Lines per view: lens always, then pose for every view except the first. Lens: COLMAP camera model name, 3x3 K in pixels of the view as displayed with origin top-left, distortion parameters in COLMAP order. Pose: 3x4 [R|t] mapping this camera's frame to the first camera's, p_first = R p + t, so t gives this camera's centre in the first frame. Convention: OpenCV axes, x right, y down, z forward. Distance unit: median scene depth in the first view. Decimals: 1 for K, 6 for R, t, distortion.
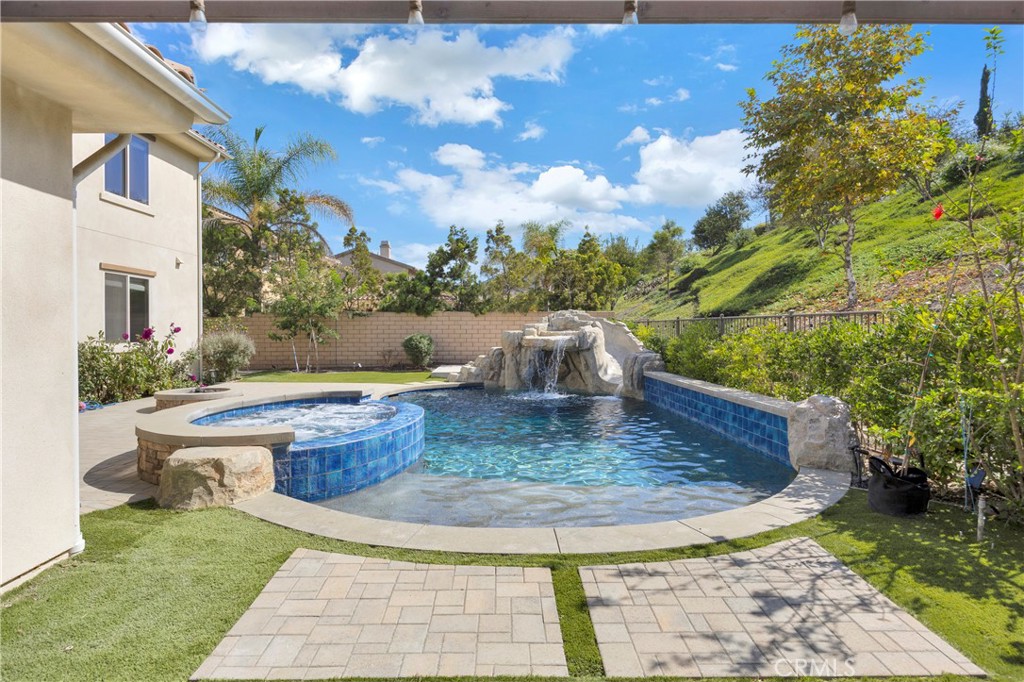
lens RADIAL K [[586.6, 0, 512.0], [0, 586.6, 341.0], [0, 0, 1]] dist [-0.000059, -0.000038]
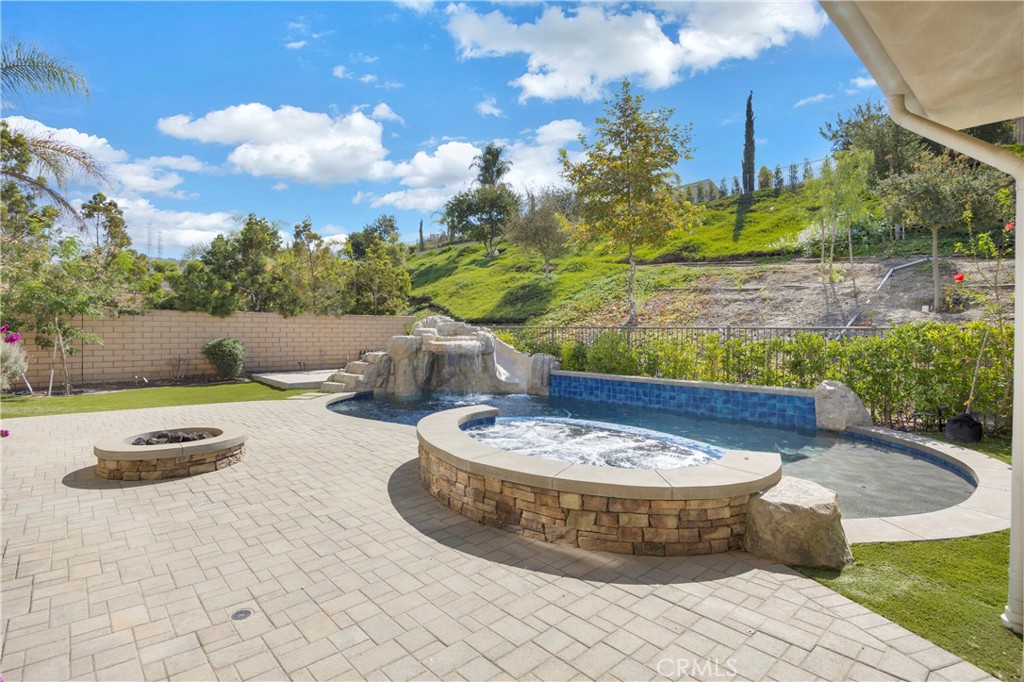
lens RADIAL K [[505.9, 0, 512.0], [0, 505.9, 341.0], [0, 0, 1]] dist [-0.001536, 0.000030]
pose [[0.747716, -0.007063, 0.663981, -0.326913], [0.004639, 0.999975, 0.005414, -0.009584], [-0.664002, -0.000968, 0.747730, 0.187371]]
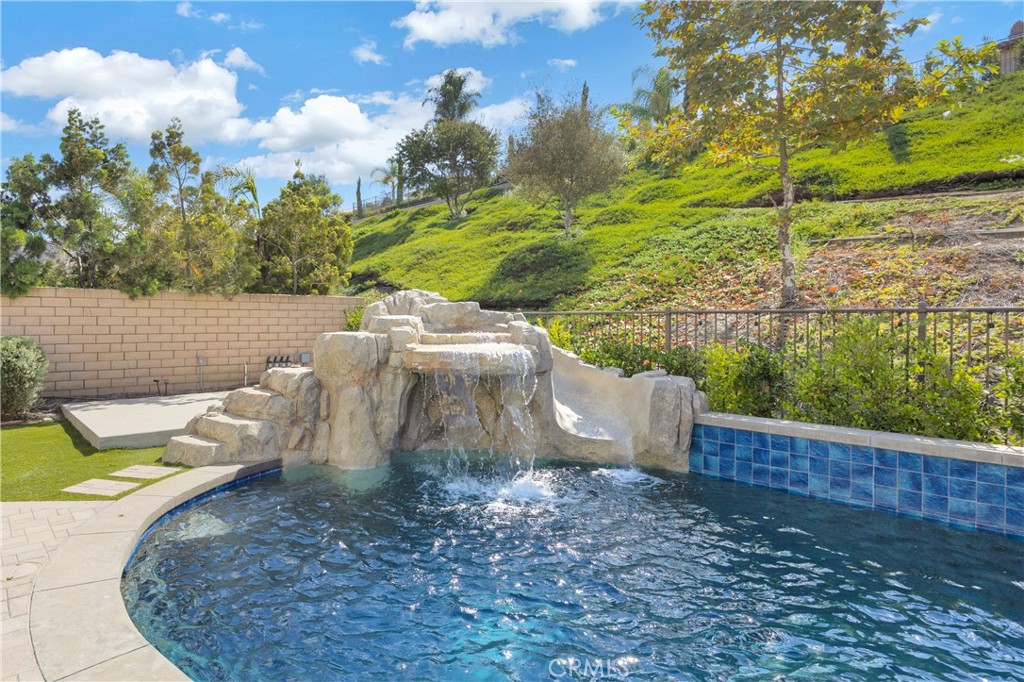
lens RADIAL K [[587.7, 0, 392.1], [0, 587.7, 328.0], [0, 0, 1]] dist [-0.005983, -0.001289]
pose [[0.818449, -0.003345, 0.574569, -0.171629], [0.007719, 0.999957, -0.005173, -0.013834], [-0.574527, 0.008669, 0.818440, 0.477569]]
